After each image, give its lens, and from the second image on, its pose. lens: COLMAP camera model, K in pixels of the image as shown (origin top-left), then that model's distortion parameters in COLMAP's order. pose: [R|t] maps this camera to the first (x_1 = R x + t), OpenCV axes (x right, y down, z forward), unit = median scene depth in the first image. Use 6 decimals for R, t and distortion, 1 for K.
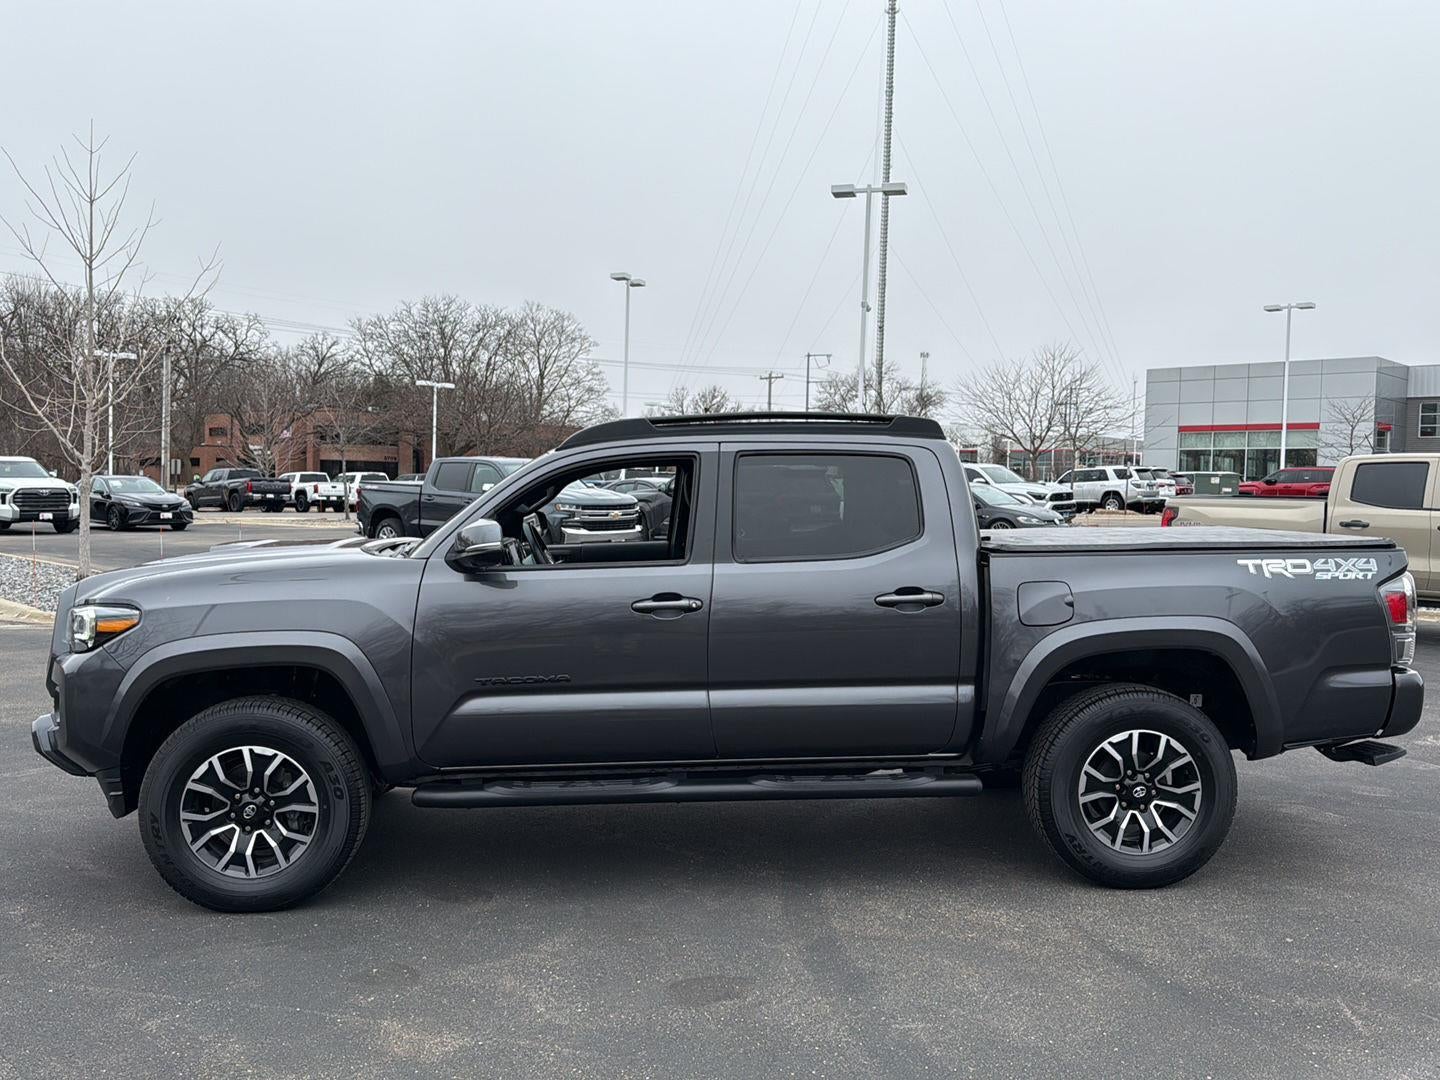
lens RADIAL K [[1272.6, 0, 723.3], [0, 1272.6, 548.8], [0, 0, 1]] dist [0.178864, -0.354680]
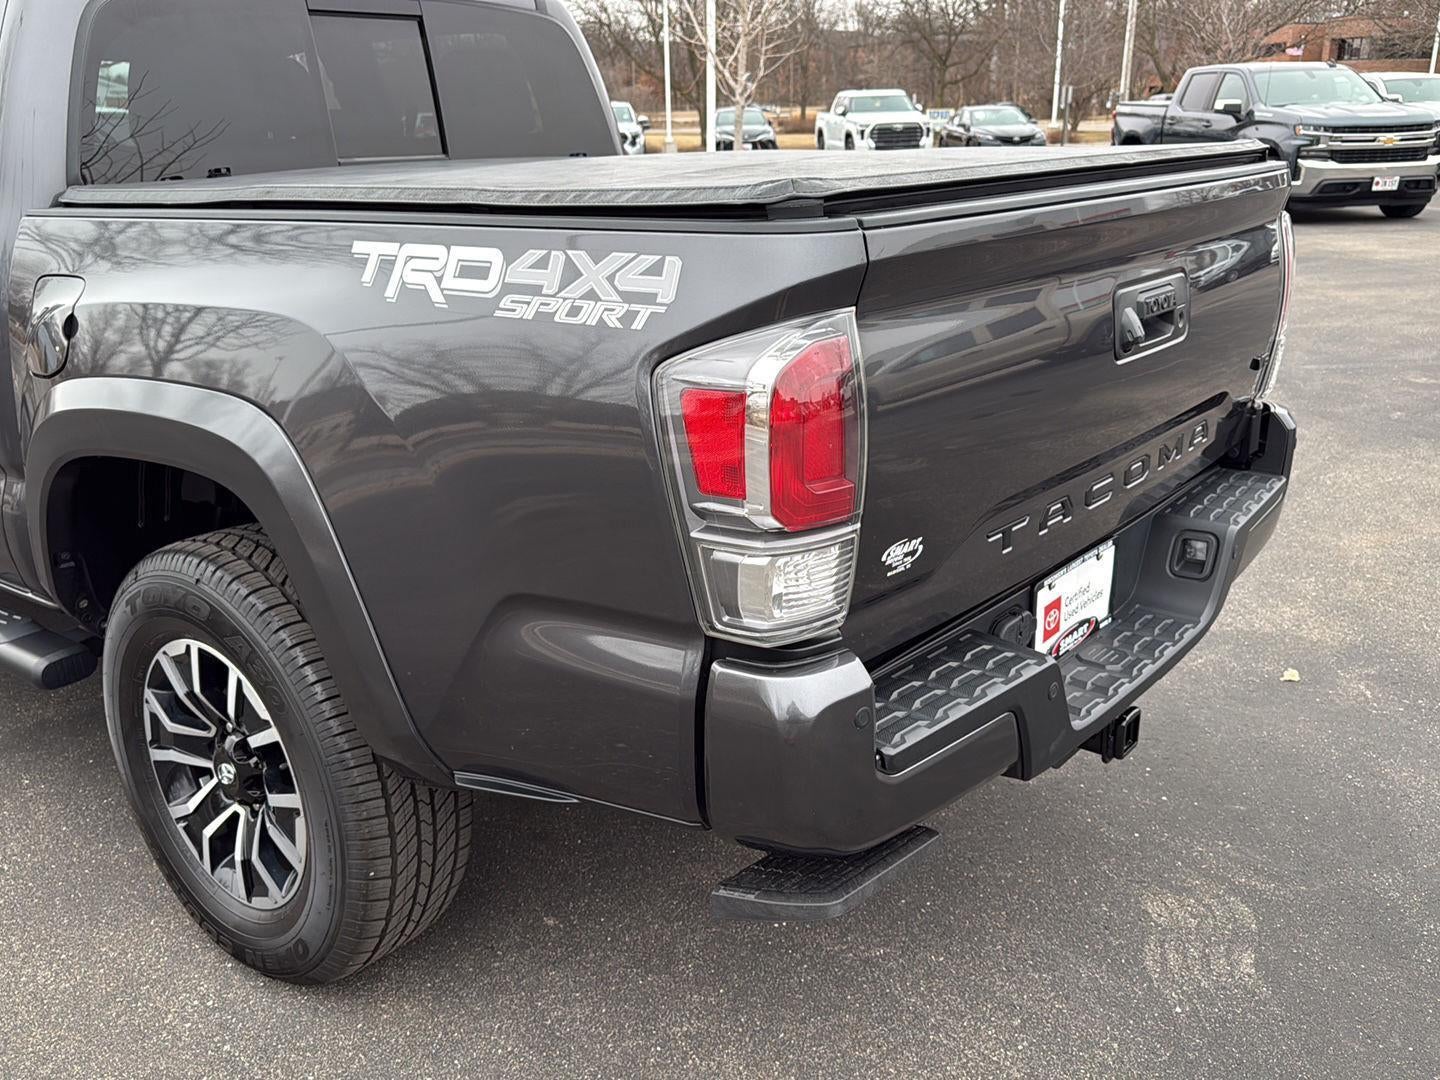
lens RADIAL K [[1272.6, 0, 723.3], [0, 1272.6, 548.8], [0, 0, 1]] dist [0.178864, -0.354680]
pose [[0.724464, 0.195307, -0.661065, 0.707141], [-0.009932, 0.961879, 0.273295, -0.007773], [0.689241, -0.191427, 0.698787, 0.807499]]
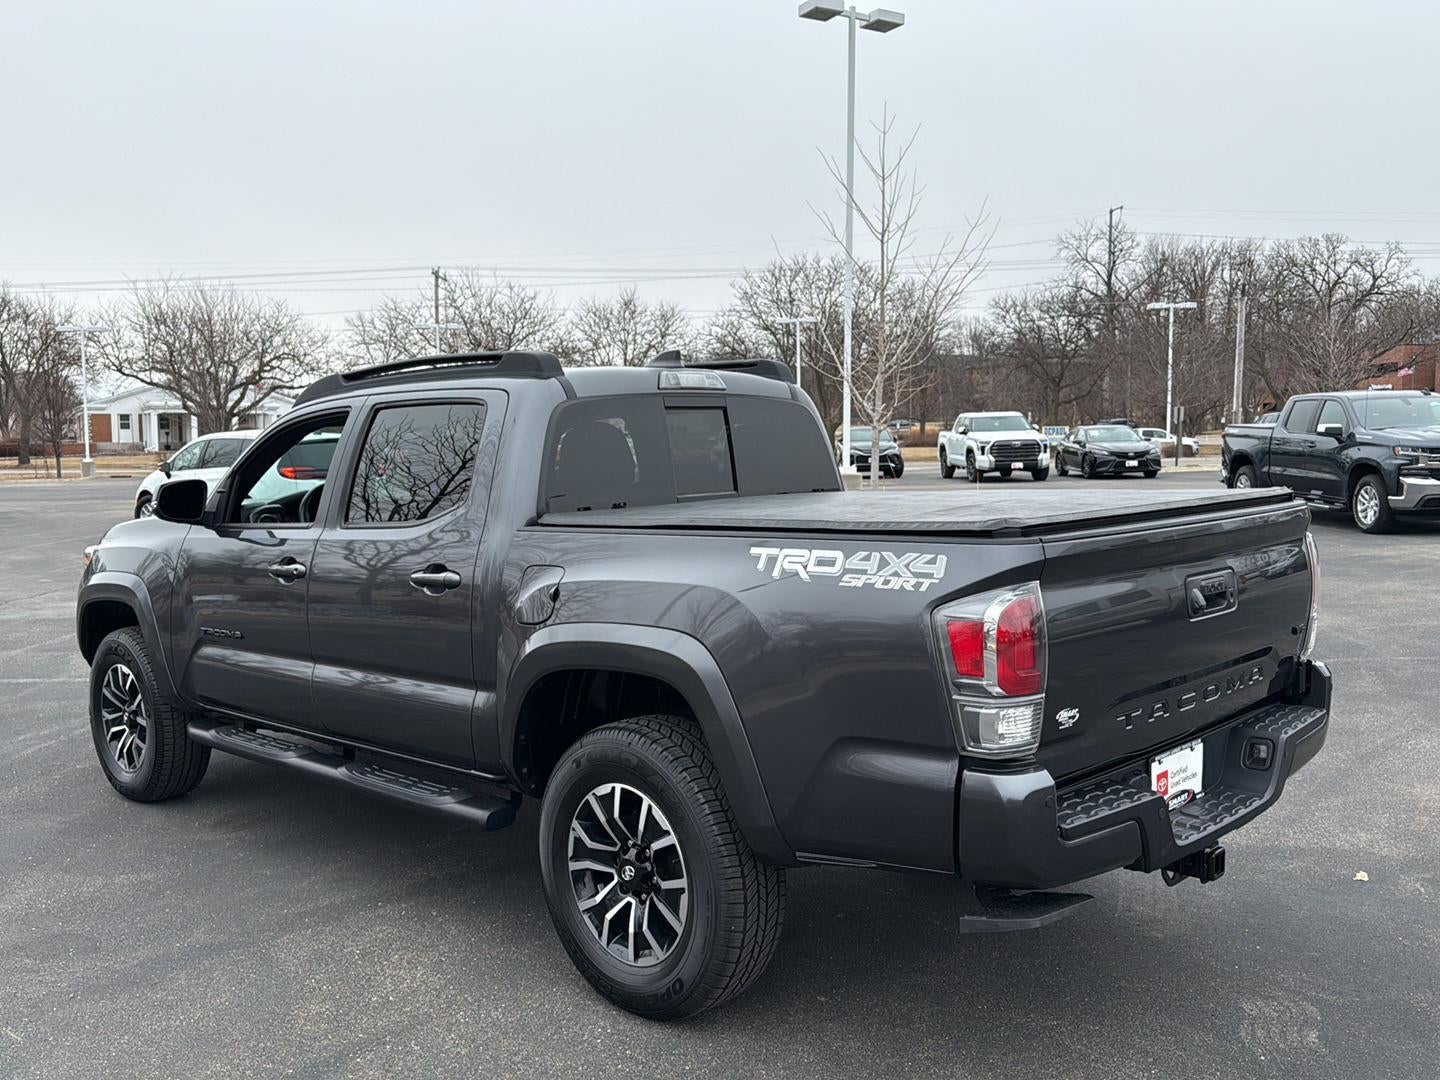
lens RADIAL K [[1272.6, 0, 723.3], [0, 1272.6, 548.8], [0, 0, 1]] dist [0.178864, -0.354680]
pose [[0.657143, 0.044234, -0.752467, 0.852898], [-0.012469, 0.998778, 0.047823, -0.020270], [0.753662, -0.022044, 0.656892, 0.576562]]
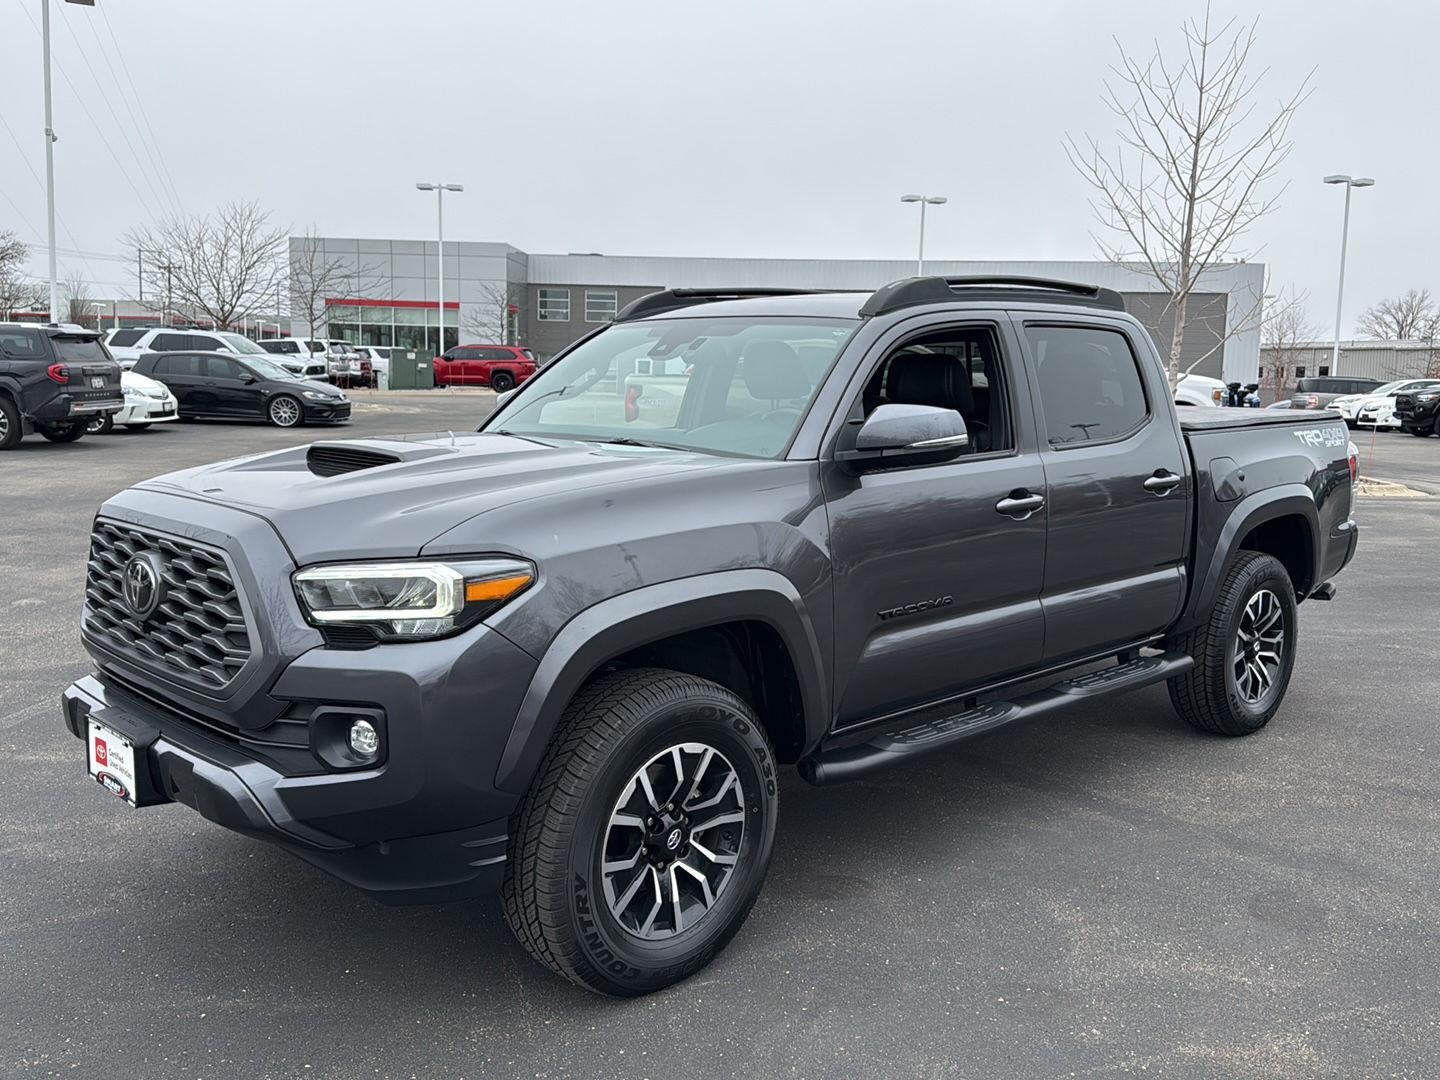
lens RADIAL K [[1272.6, 0, 723.3], [0, 1272.6, 548.8], [0, 0, 1]] dist [0.178864, -0.354680]
pose [[0.767491, -0.081369, 0.635875, -0.705961], [0.019429, 0.994409, 0.103797, -0.017024], [-0.640765, -0.067309, 0.764780, 0.445306]]
